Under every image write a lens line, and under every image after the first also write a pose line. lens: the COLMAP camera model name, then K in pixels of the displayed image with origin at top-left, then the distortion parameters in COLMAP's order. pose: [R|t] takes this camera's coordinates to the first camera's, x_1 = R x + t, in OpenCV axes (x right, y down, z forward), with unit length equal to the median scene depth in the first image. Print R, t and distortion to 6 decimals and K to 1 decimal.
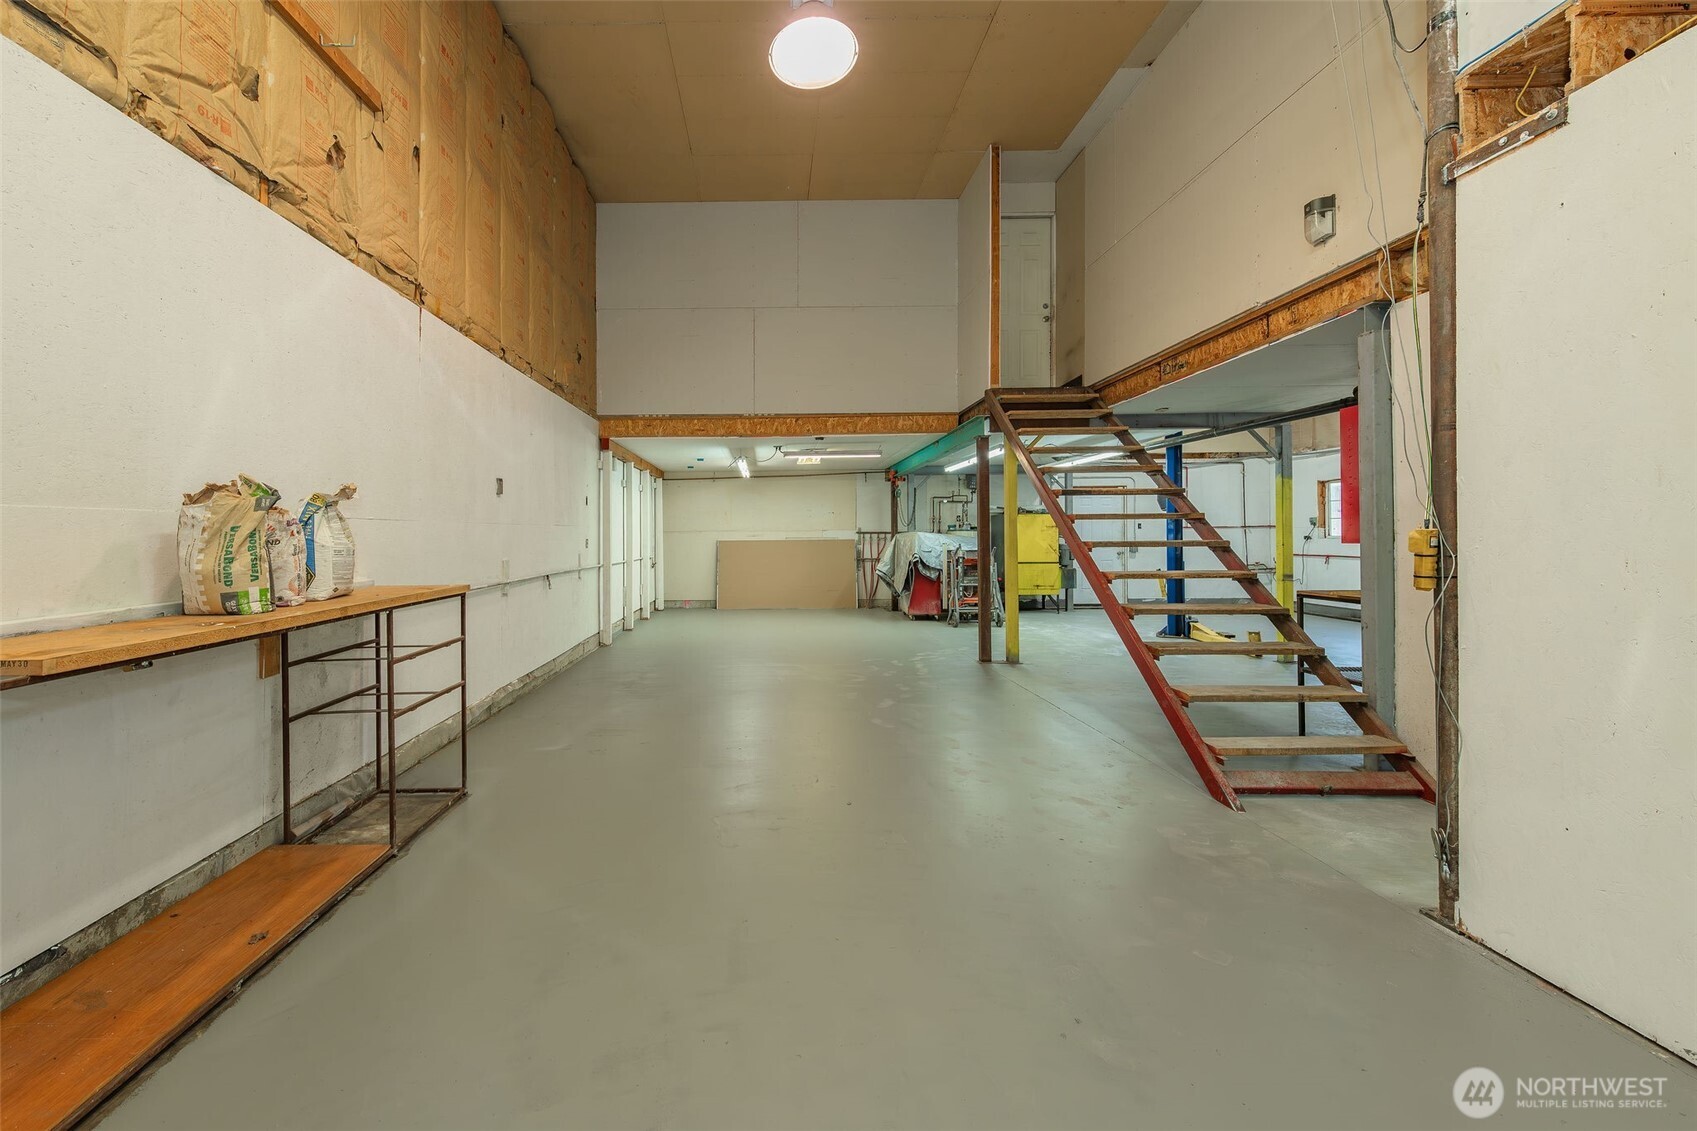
lens RADIAL K [[693.9, 0, 755.6], [0, 693.9, 537.7], [0, 0, 1]] dist [-0.000030, -0.000016]
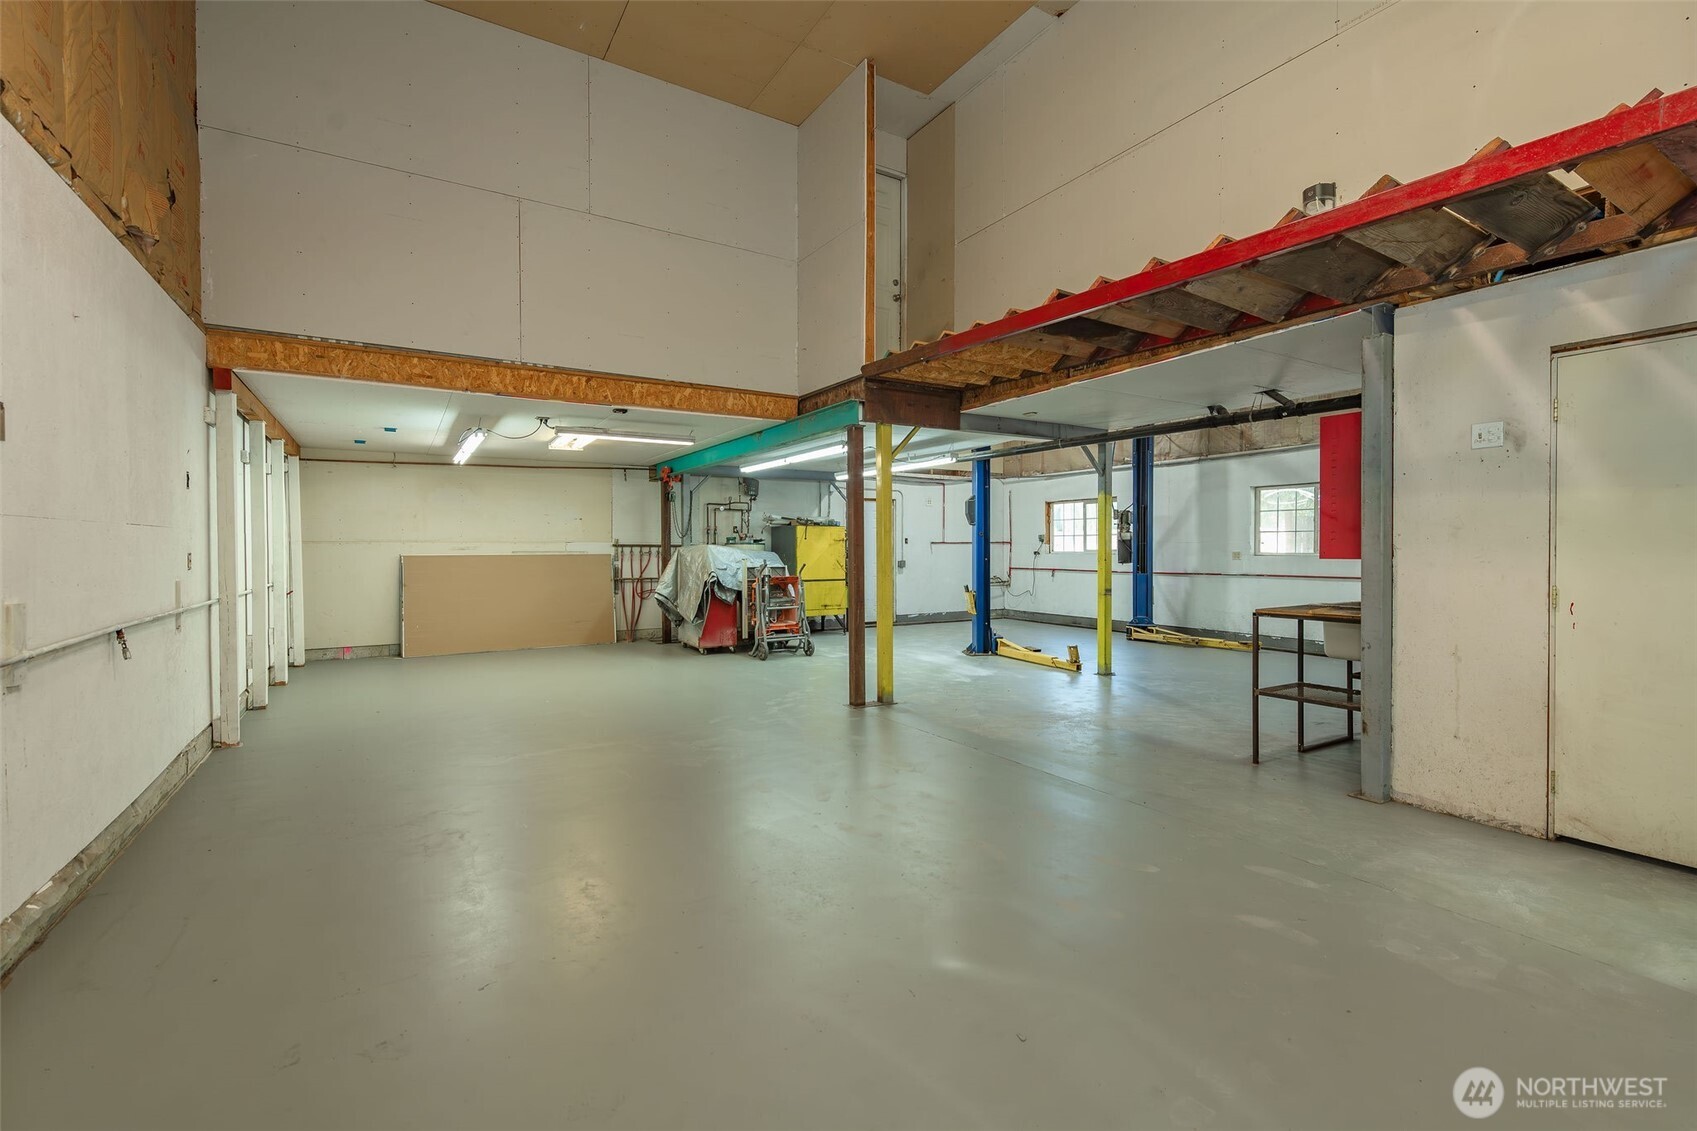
lens RADIAL K [[735.3, 0, 848.5], [0, 735.3, 565.5], [0, 0, 1]] dist [0.015797, -0.009807]
pose [[0.840740, -0.007128, 0.541393, -0.100386], [-0.002396, 0.999855, 0.016886, 0.000821], [-0.541434, -0.015494, 0.840600, 0.204315]]
